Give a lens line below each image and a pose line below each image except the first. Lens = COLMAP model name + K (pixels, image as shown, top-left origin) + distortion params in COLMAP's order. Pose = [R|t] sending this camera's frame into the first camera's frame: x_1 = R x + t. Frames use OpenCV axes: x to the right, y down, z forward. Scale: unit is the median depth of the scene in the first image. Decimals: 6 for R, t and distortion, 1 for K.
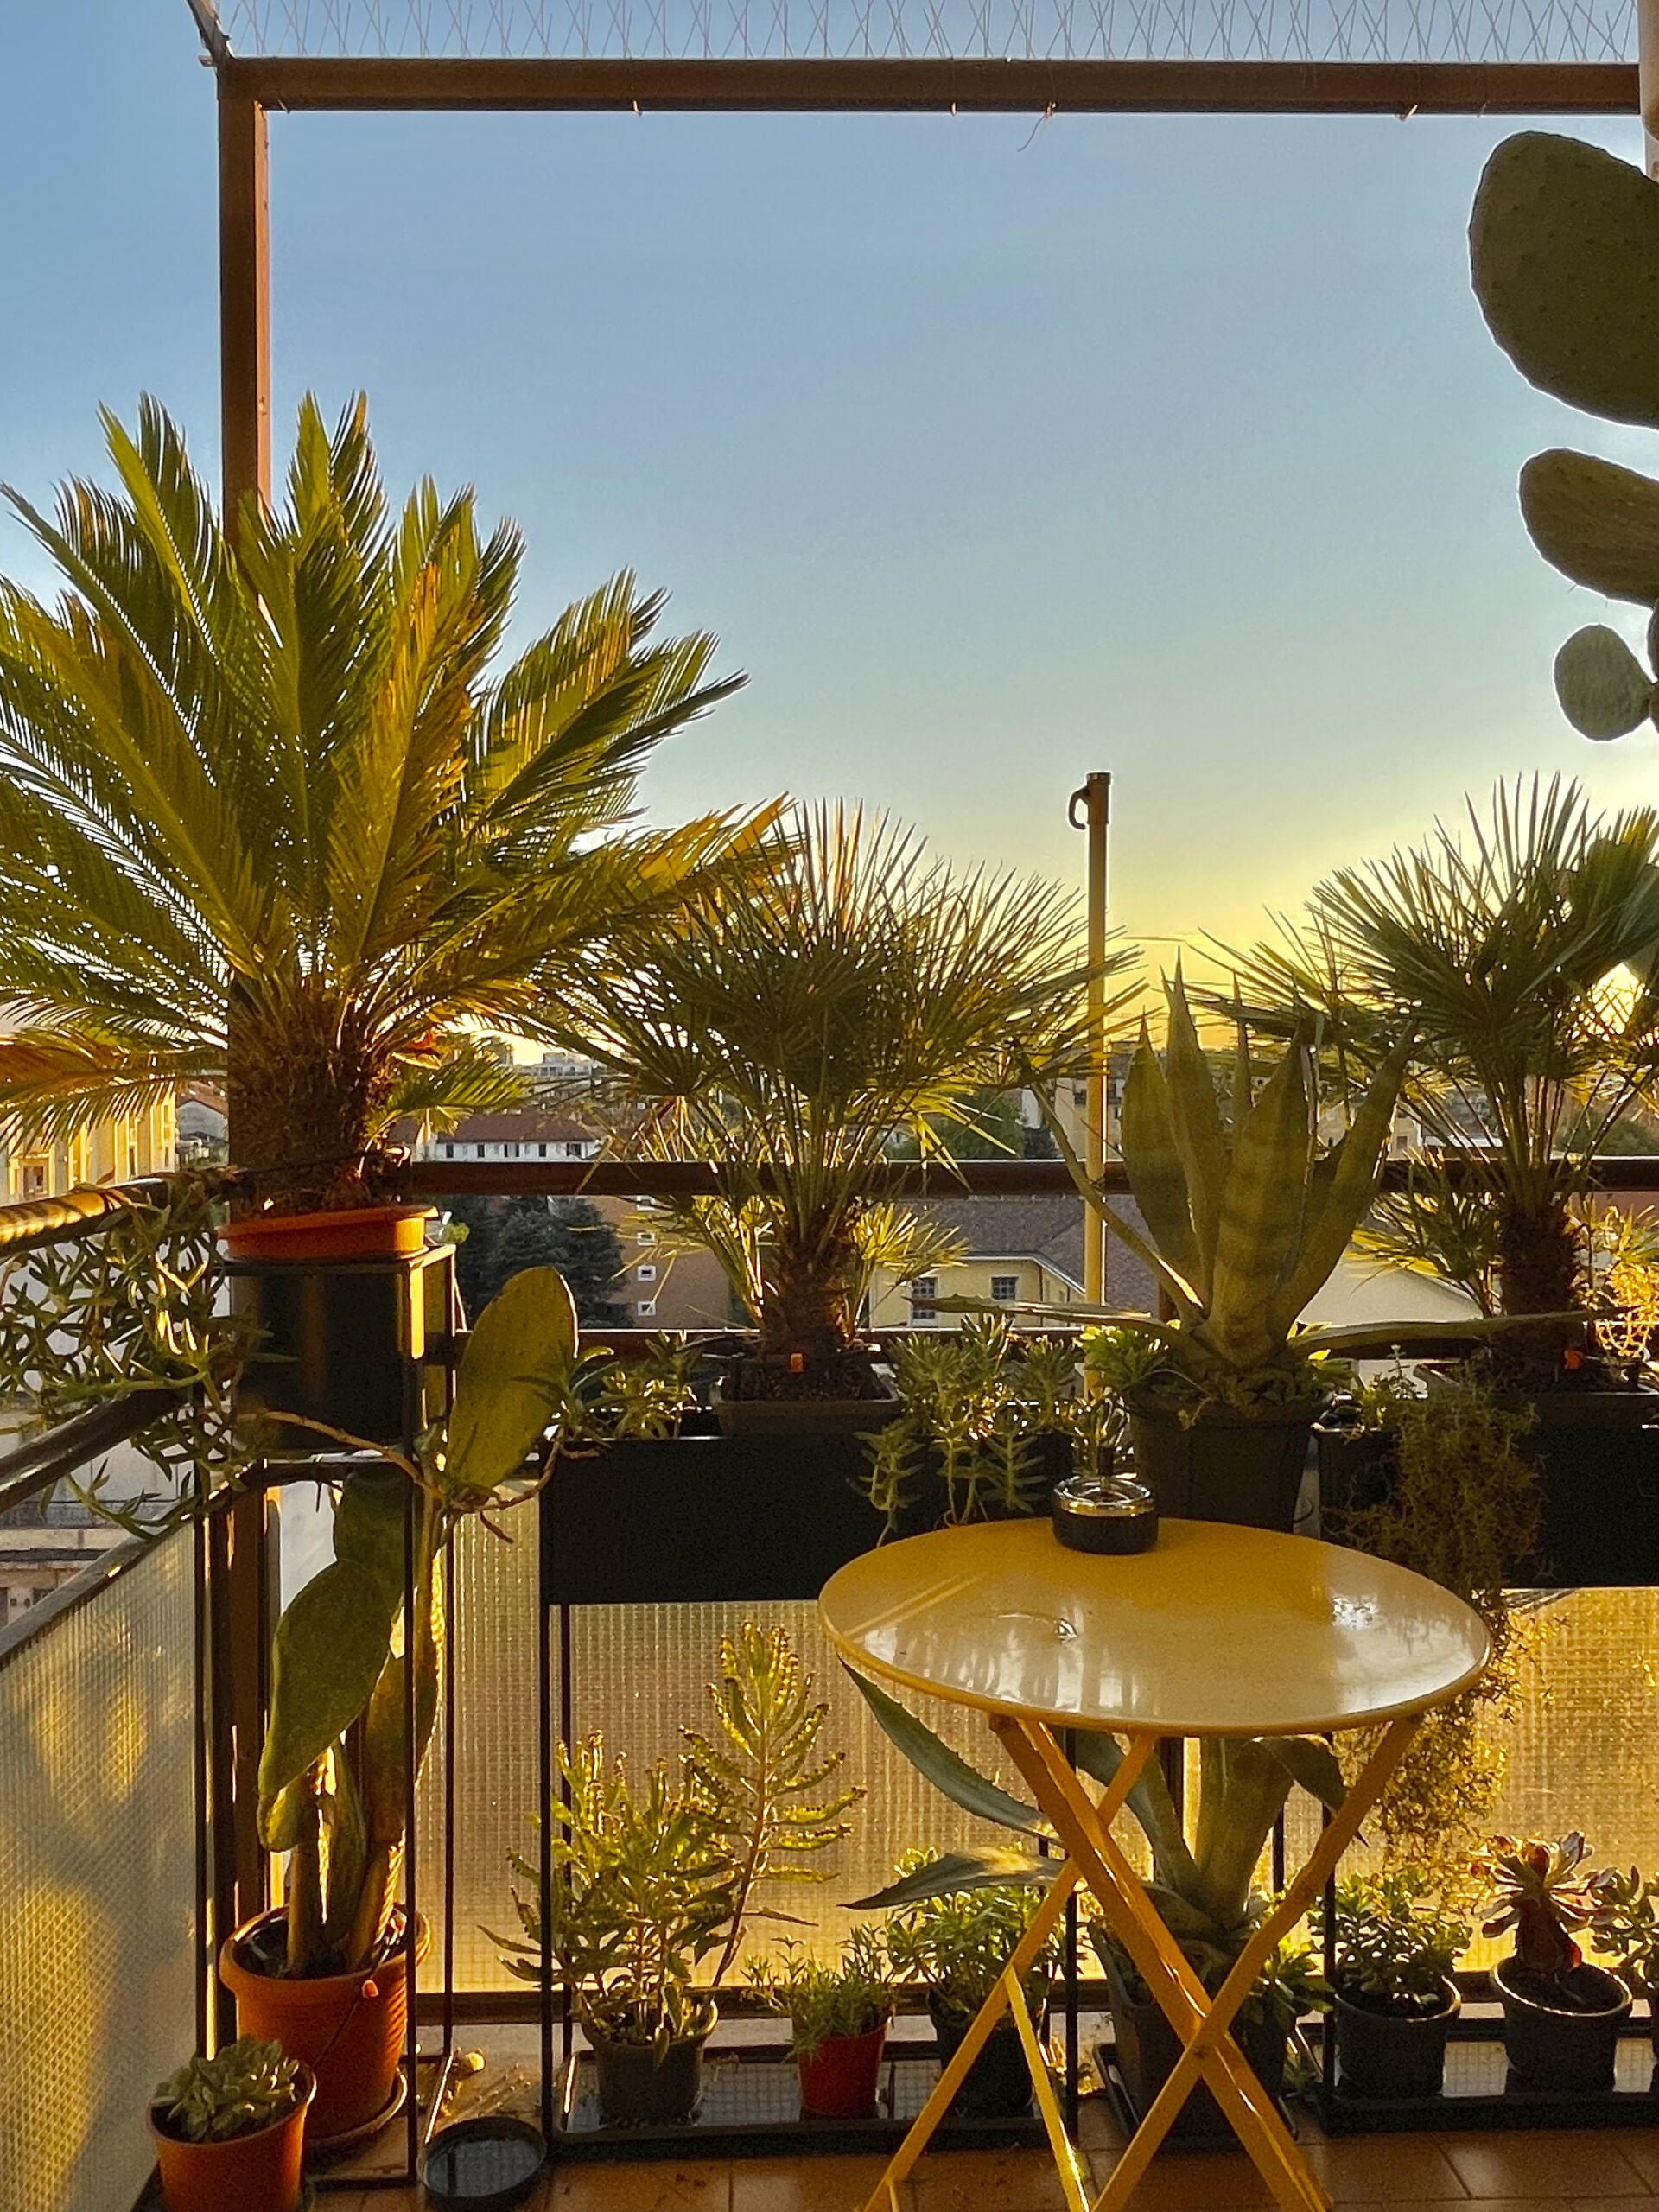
lens RADIAL K [[1676.3, 0, 828.2], [0, 1676.3, 1100.5], [0, 0, 1]] dist [0.001381, 0.000230]
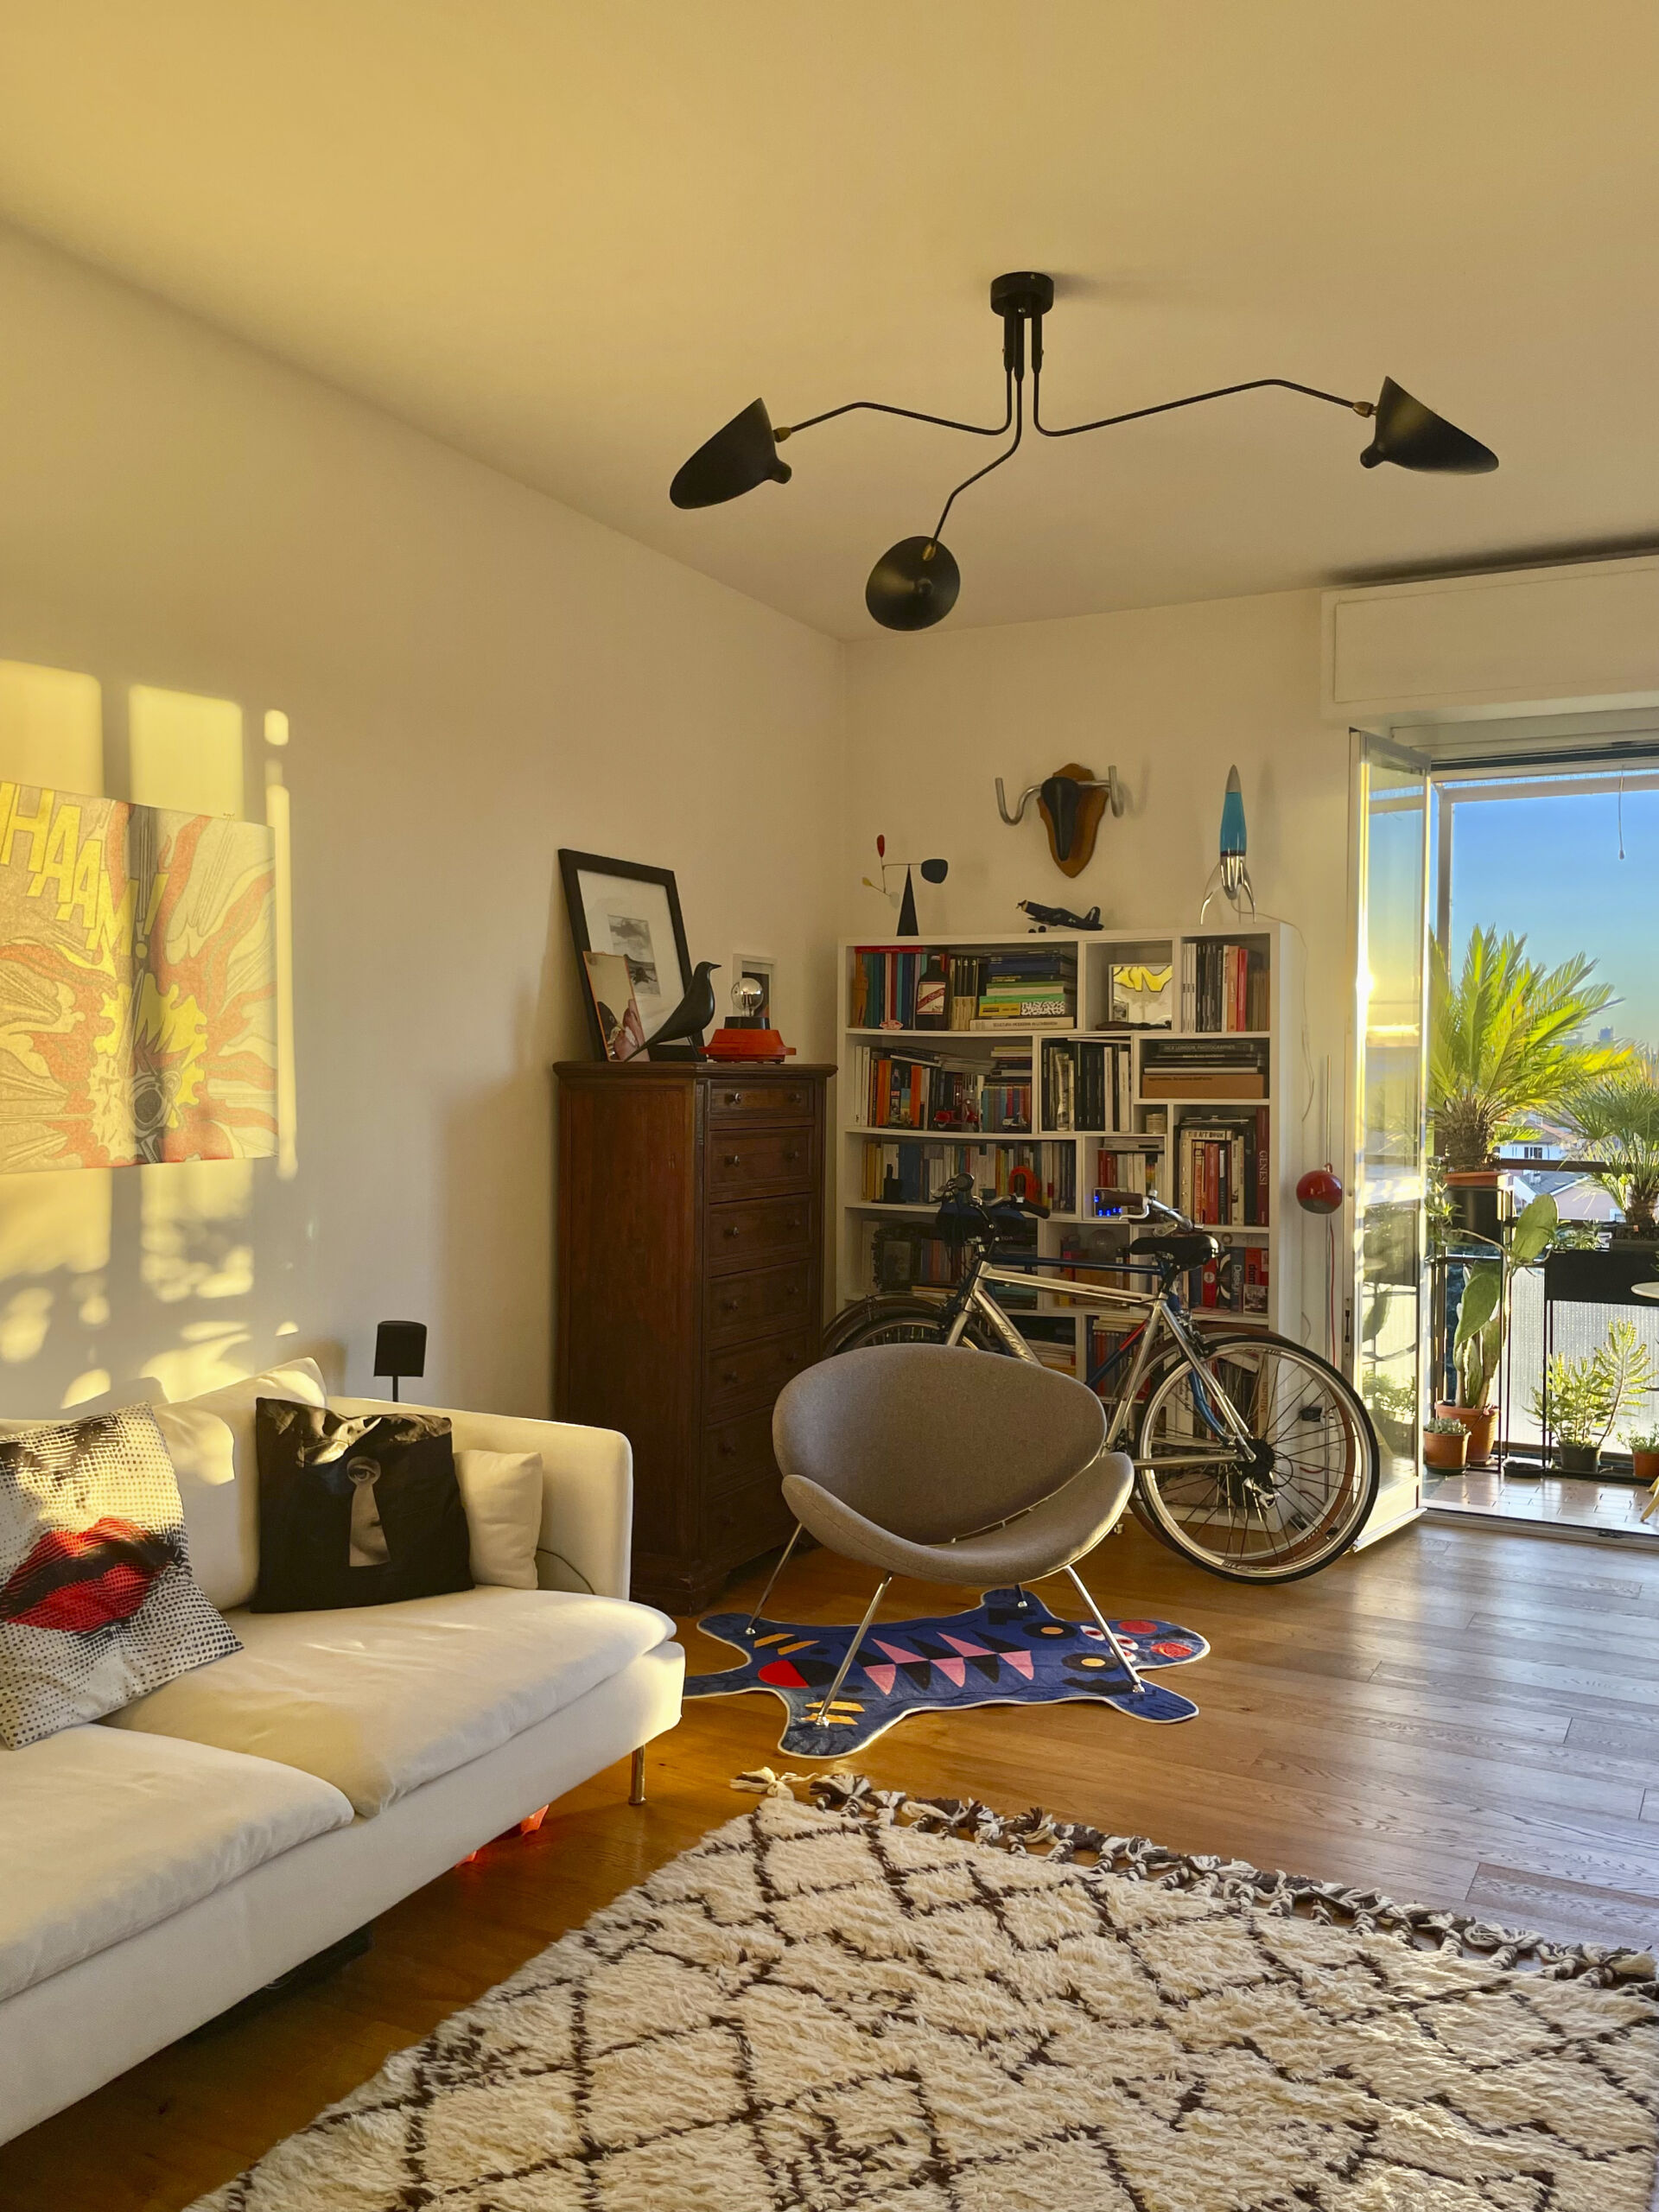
lens RADIAL K [[1793.6, 0, 825.2], [0, 1793.6, 1099.7], [0, 0, 1]] dist [0.017361, 0.004305]
pose [[0.863702, 0.019822, -0.503613, 0.338135], [-0.023395, 0.999726, -0.000774, -0.039094], [0.503459, 0.012450, 0.863929, -2.473893]]
